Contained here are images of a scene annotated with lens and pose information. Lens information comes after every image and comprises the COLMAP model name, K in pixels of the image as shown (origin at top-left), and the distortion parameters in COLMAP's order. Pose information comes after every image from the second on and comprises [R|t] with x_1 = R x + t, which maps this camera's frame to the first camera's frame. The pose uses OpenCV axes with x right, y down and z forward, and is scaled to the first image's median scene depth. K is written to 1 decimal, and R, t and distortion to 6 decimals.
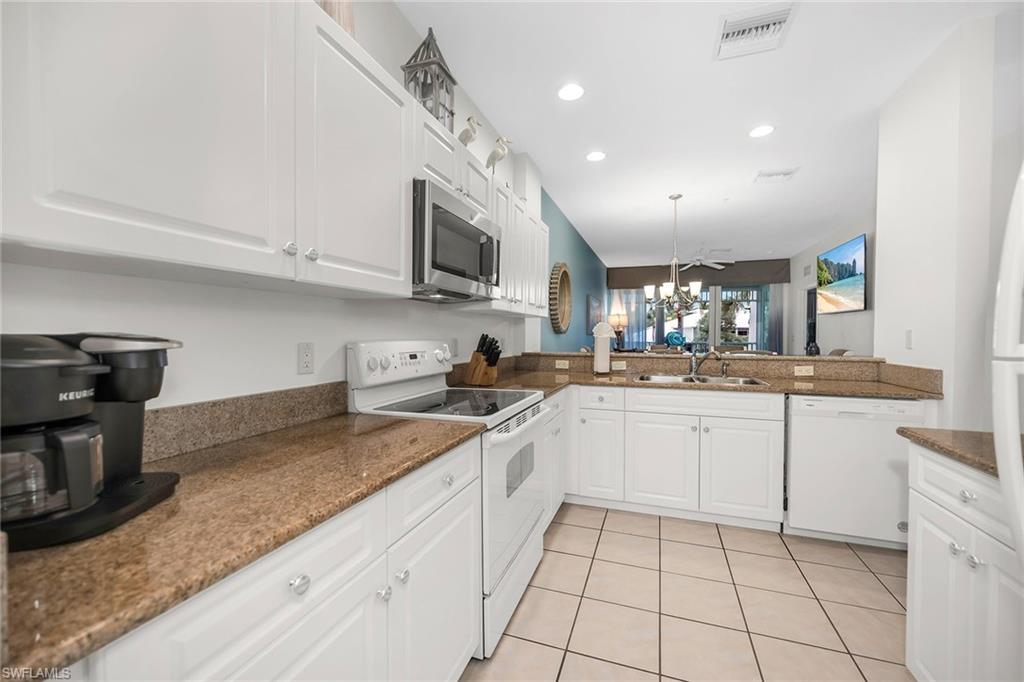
lens RADIAL K [[415.3, 0, 508.8], [0, 415.3, 338.4], [0, 0, 1]] dist [0.000238, 0.000017]
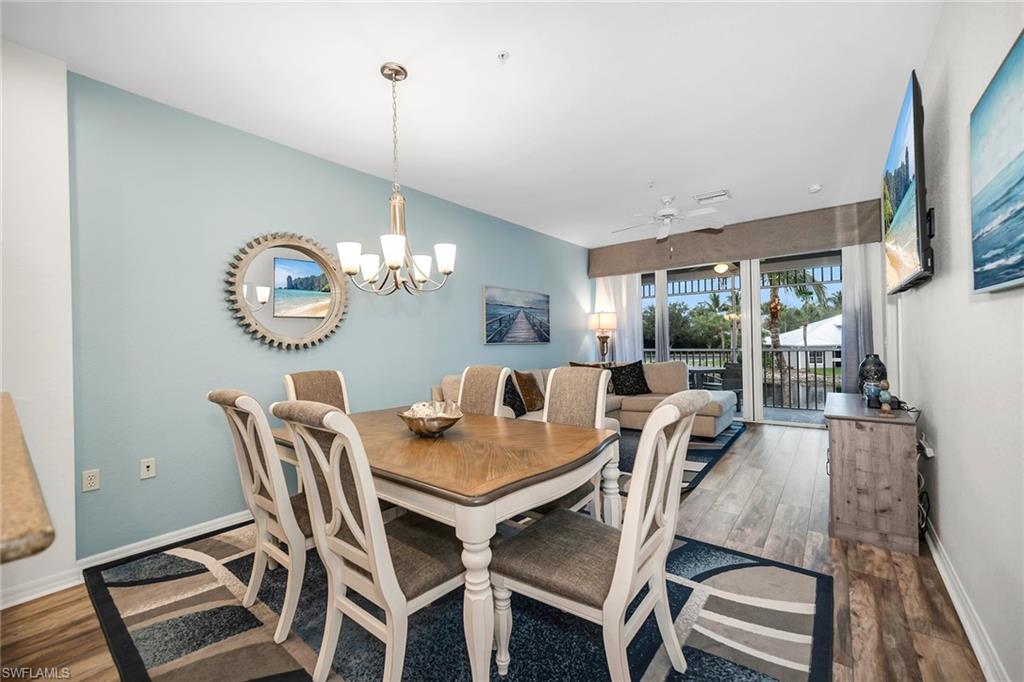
lens RADIAL K [[410.9, 0, 510.6], [0, 410.9, 339.9], [0, 0, 1]] dist [-0.000162, 0.000490]
pose [[0.946267, -0.025143, -0.322406, 1.089586], [0.022008, 0.999668, -0.013368, -0.018387], [0.322635, 0.005554, 0.946507, 0.923634]]
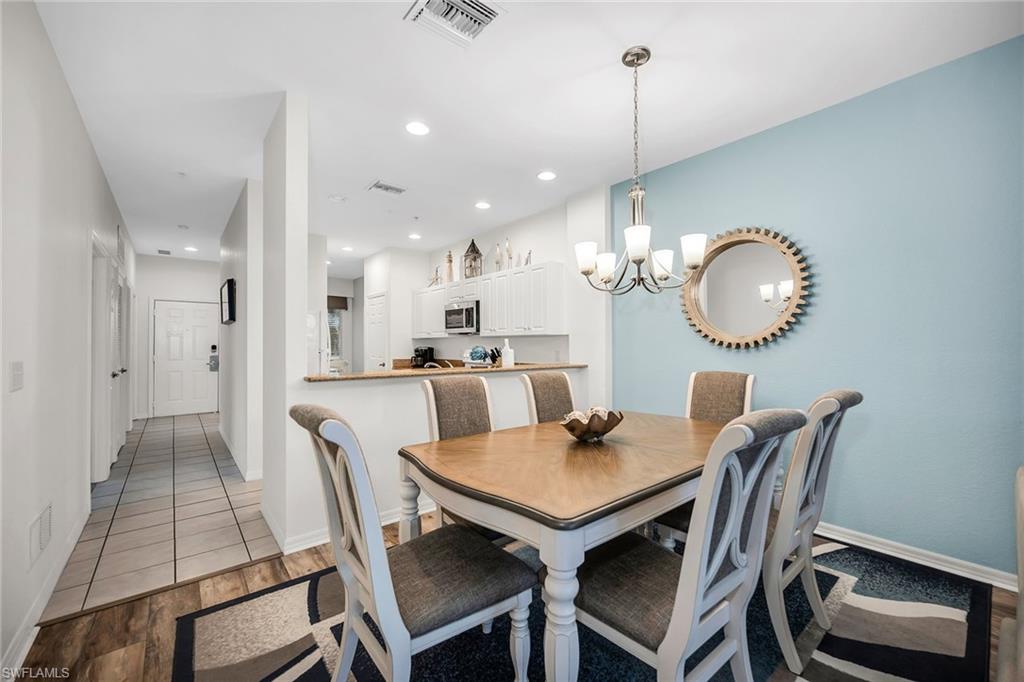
lens RADIAL K [[410.3, 0, 514.9], [0, 410.3, 340.0], [0, 0, 1]] dist [-0.001015, -0.000224]
pose [[-0.509323, -0.012542, -0.860484, 1.370743], [-0.010800, 0.999908, -0.008181, -0.027333], [0.860507, 0.005126, -0.509412, 1.770480]]
